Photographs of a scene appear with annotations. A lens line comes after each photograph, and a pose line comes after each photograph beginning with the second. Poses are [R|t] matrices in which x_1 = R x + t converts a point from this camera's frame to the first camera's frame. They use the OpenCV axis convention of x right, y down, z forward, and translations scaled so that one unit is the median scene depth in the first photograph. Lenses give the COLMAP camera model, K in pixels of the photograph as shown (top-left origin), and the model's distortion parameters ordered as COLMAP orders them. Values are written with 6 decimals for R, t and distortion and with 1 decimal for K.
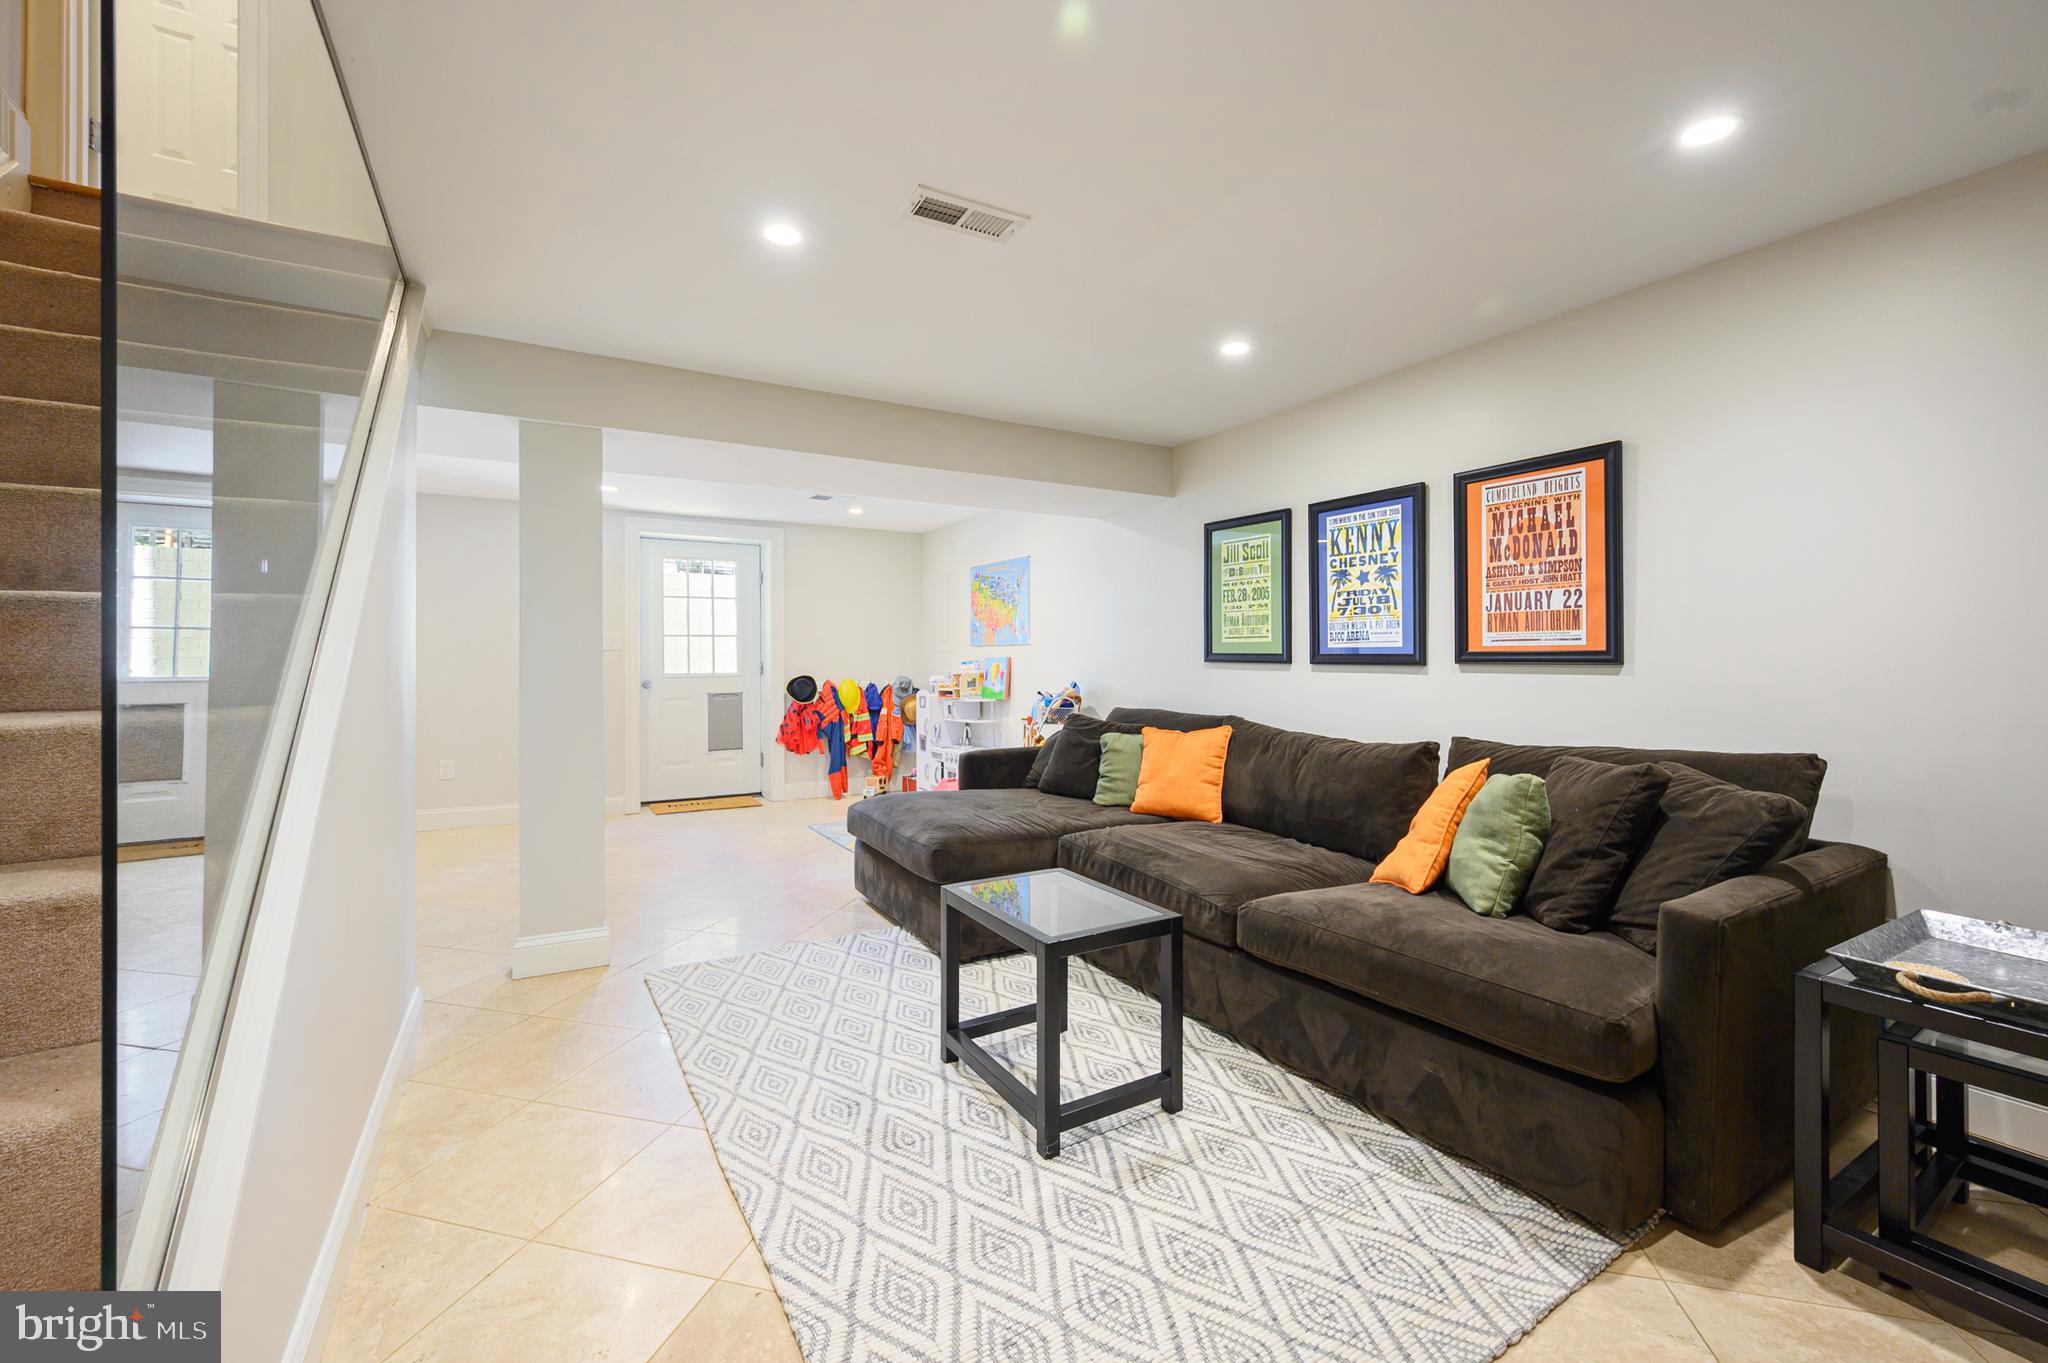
lens RADIAL K [[822.0, 0, 1030.5], [0, 822.0, 661.8], [0, 0, 1]] dist [-0.000207, 0.000225]
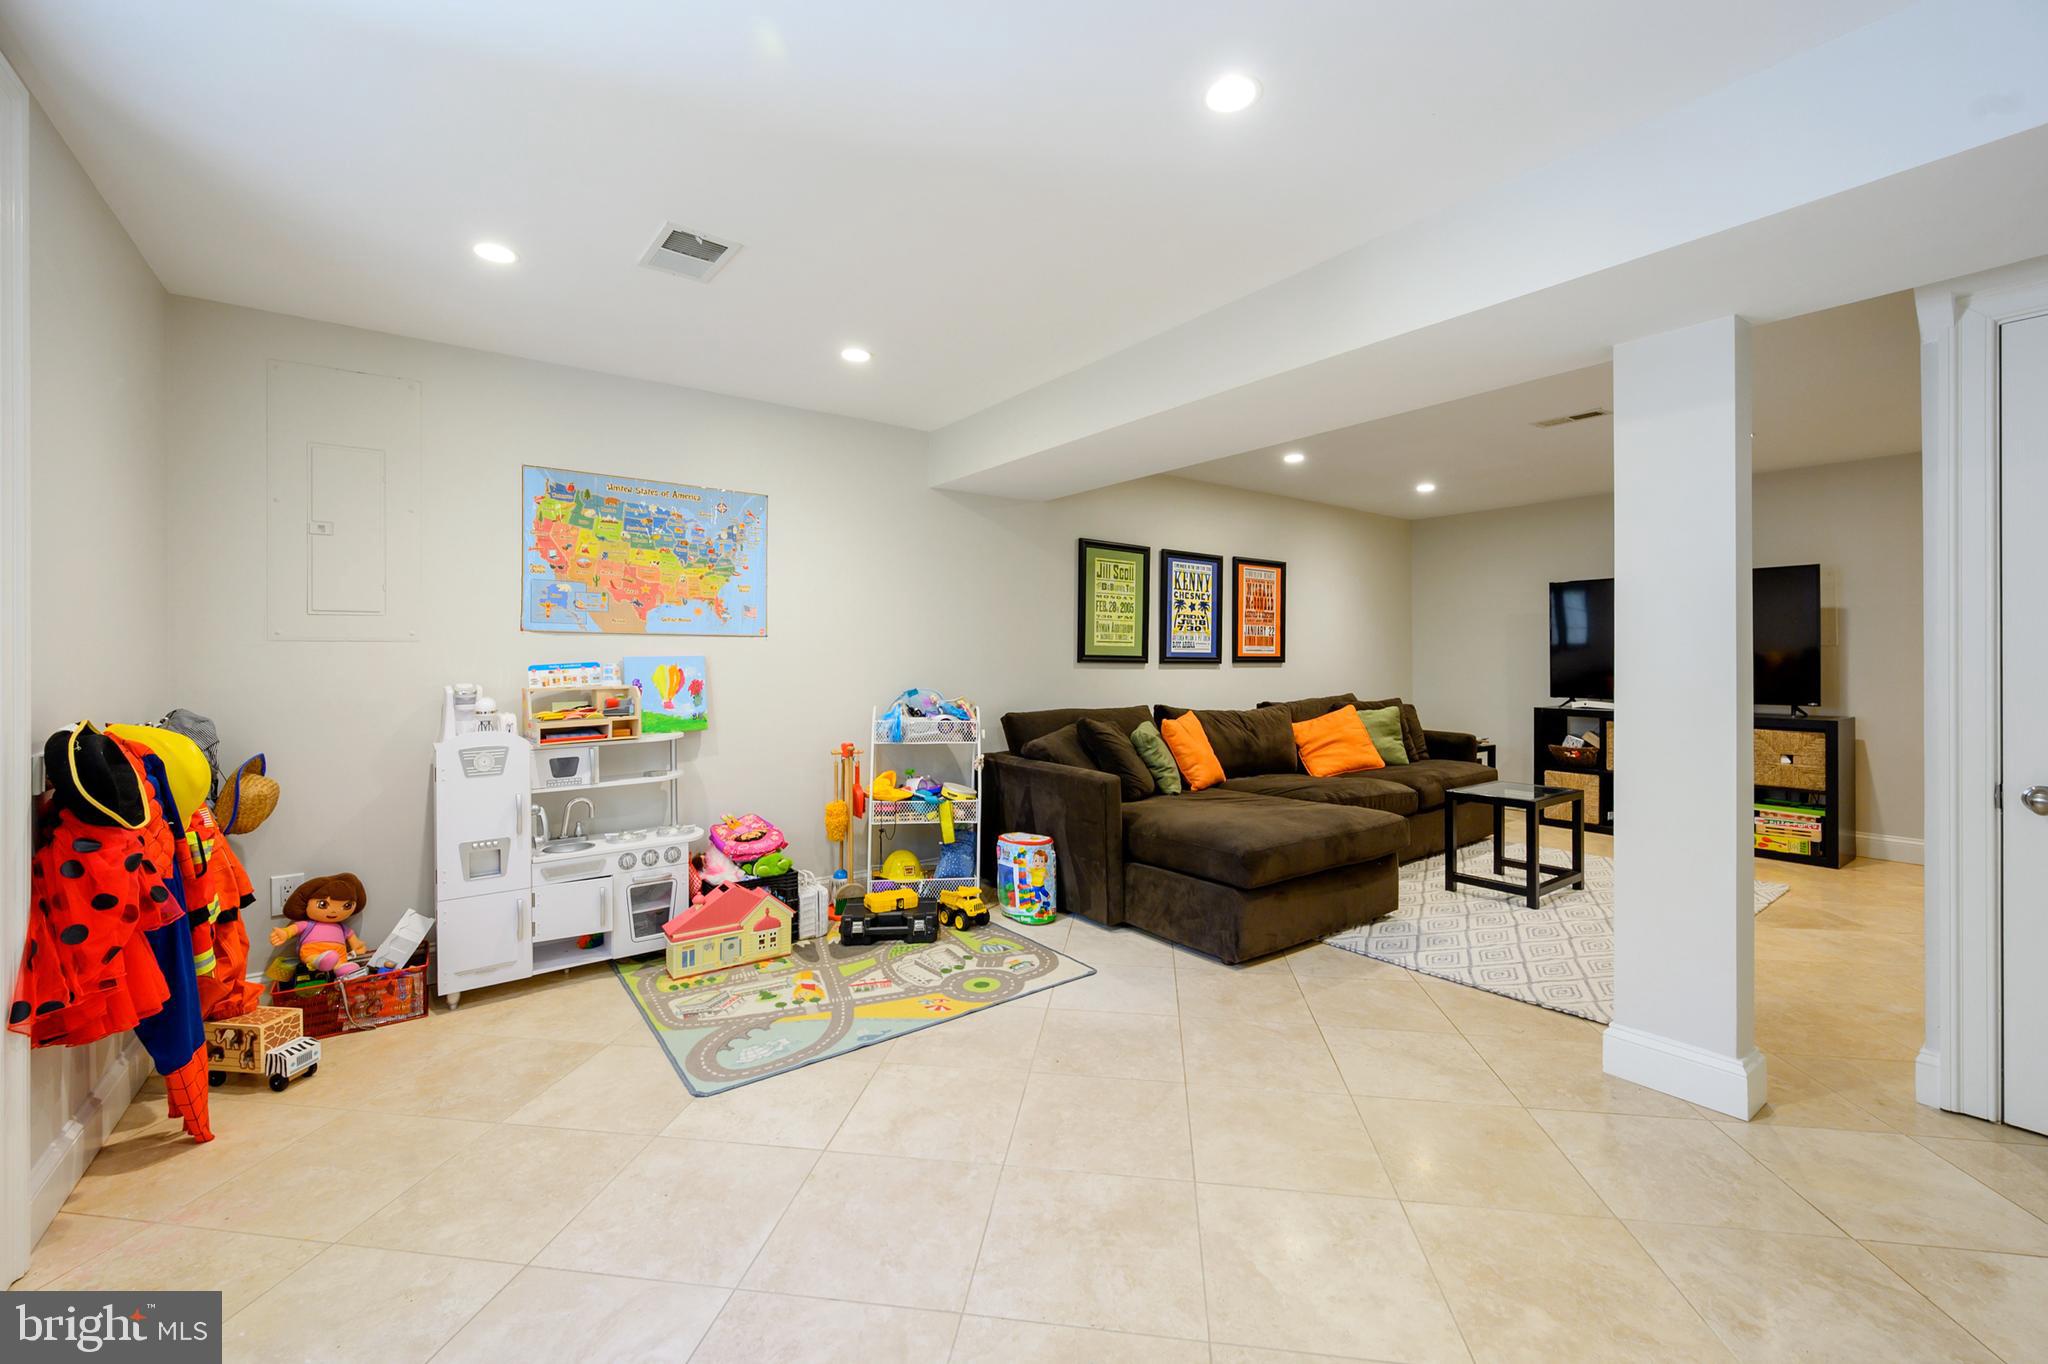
lens RADIAL K [[823.9, 0, 1028.3], [0, 823.9, 663.9], [0, 0, 1]] dist [-0.000992, -0.000066]
pose [[-0.096938, -0.001243, 0.995290, -1.080067], [0.004418, 0.999989, 0.001679, -0.000411], [-0.995281, 0.004560, -0.096931, 1.436859]]
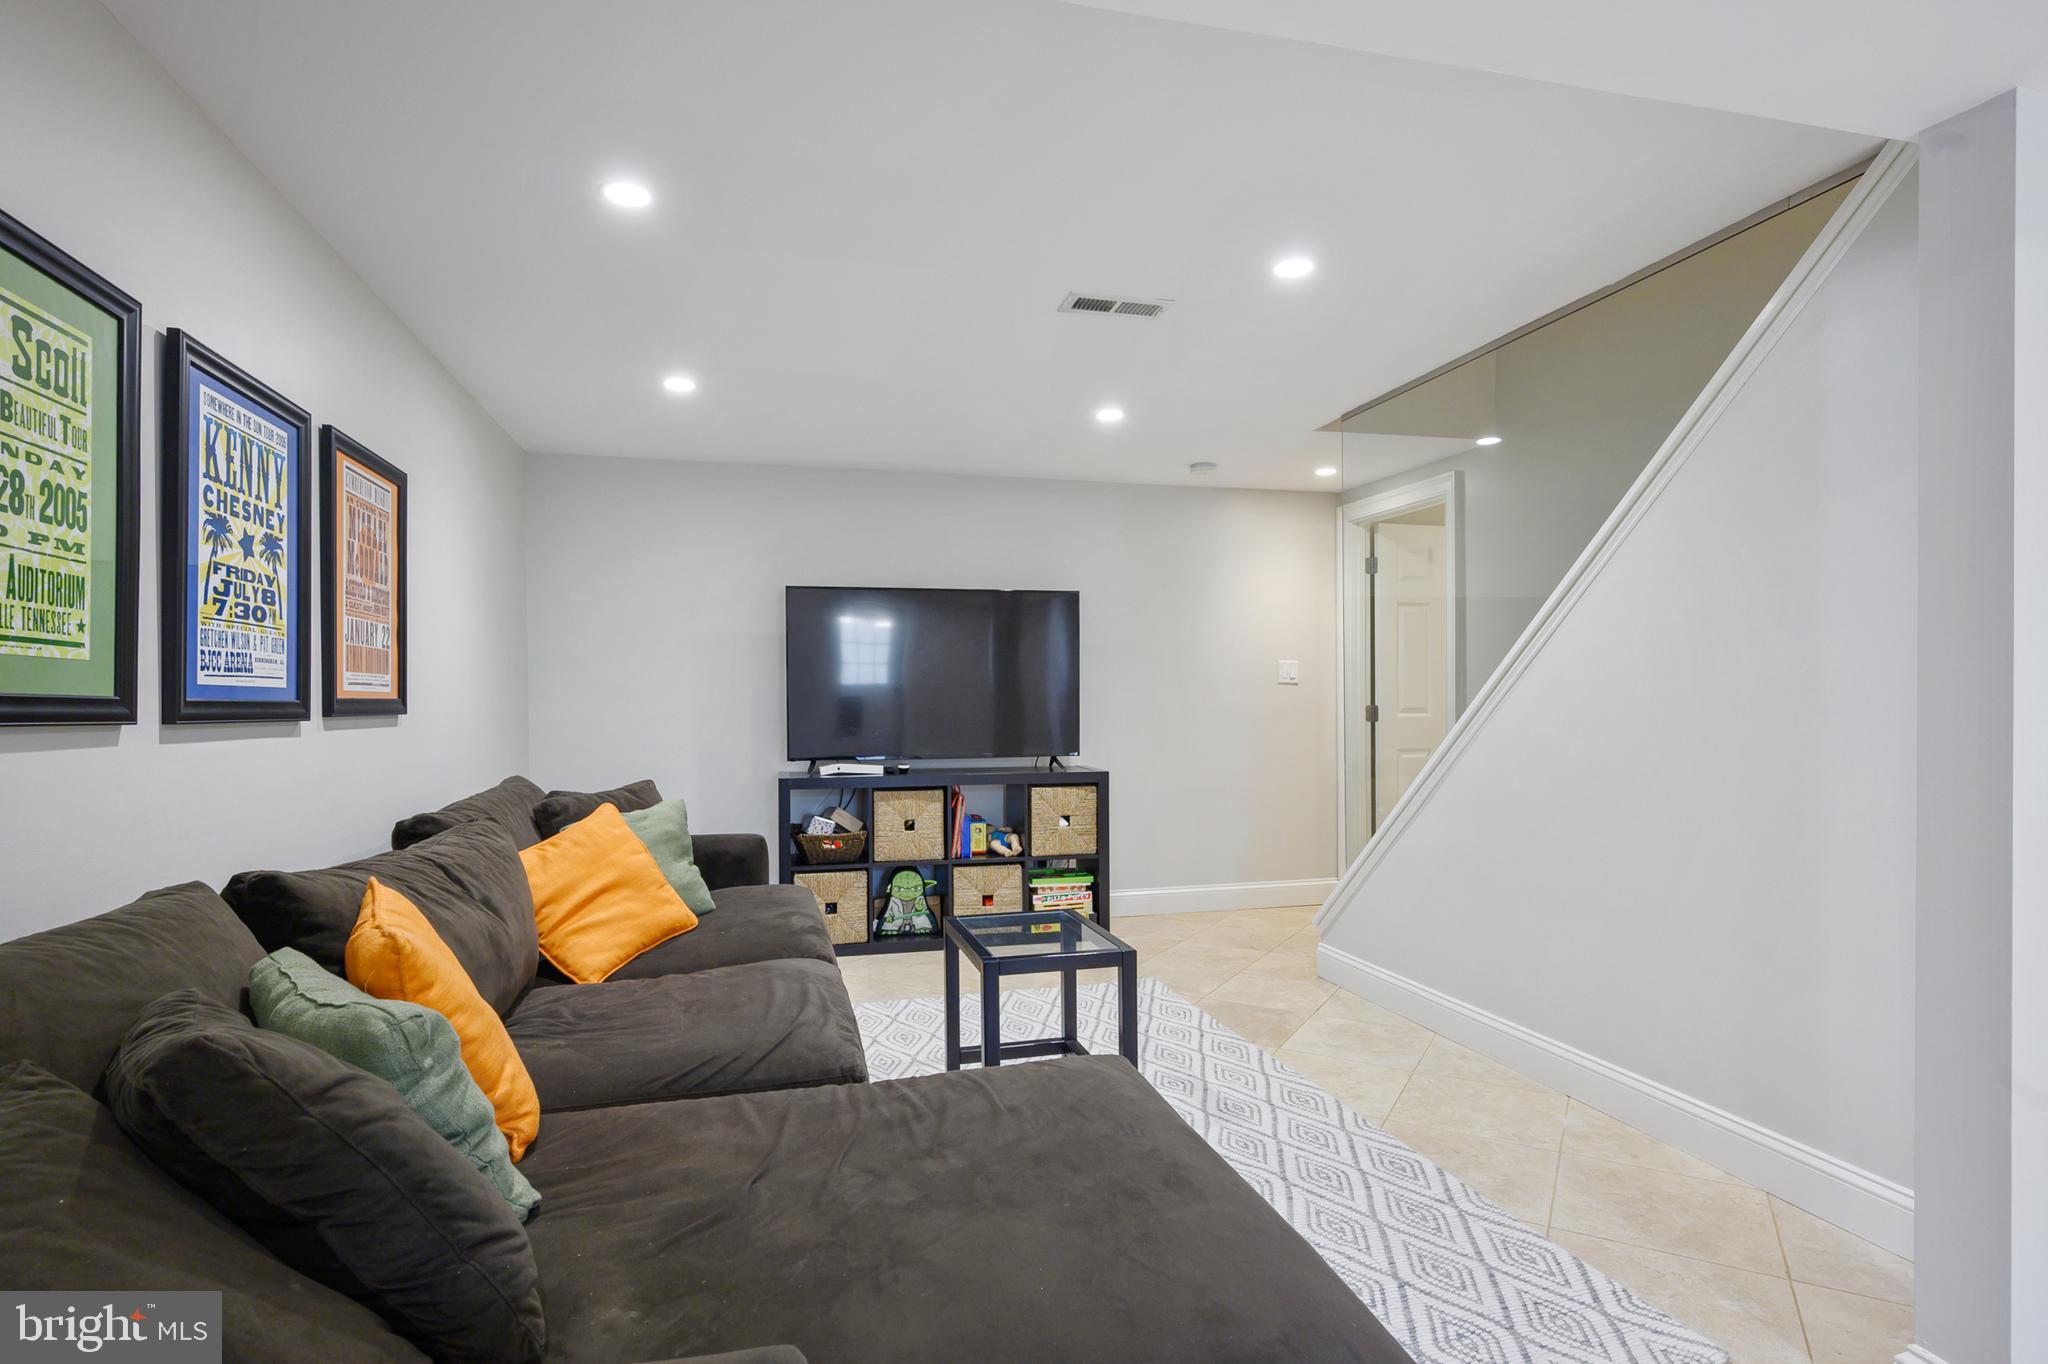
lens RADIAL K [[1021.0, 0, 1018.6], [0, 1021.0, 700.2], [0, 0, 1]] dist [0.000739, 0.000395]
pose [[-0.958850, 0.007618, 0.283811, -0.206803], [0.008552, 0.999961, 0.002053, -0.007162], [-0.283785, 0.004395, -0.958878, 1.438072]]
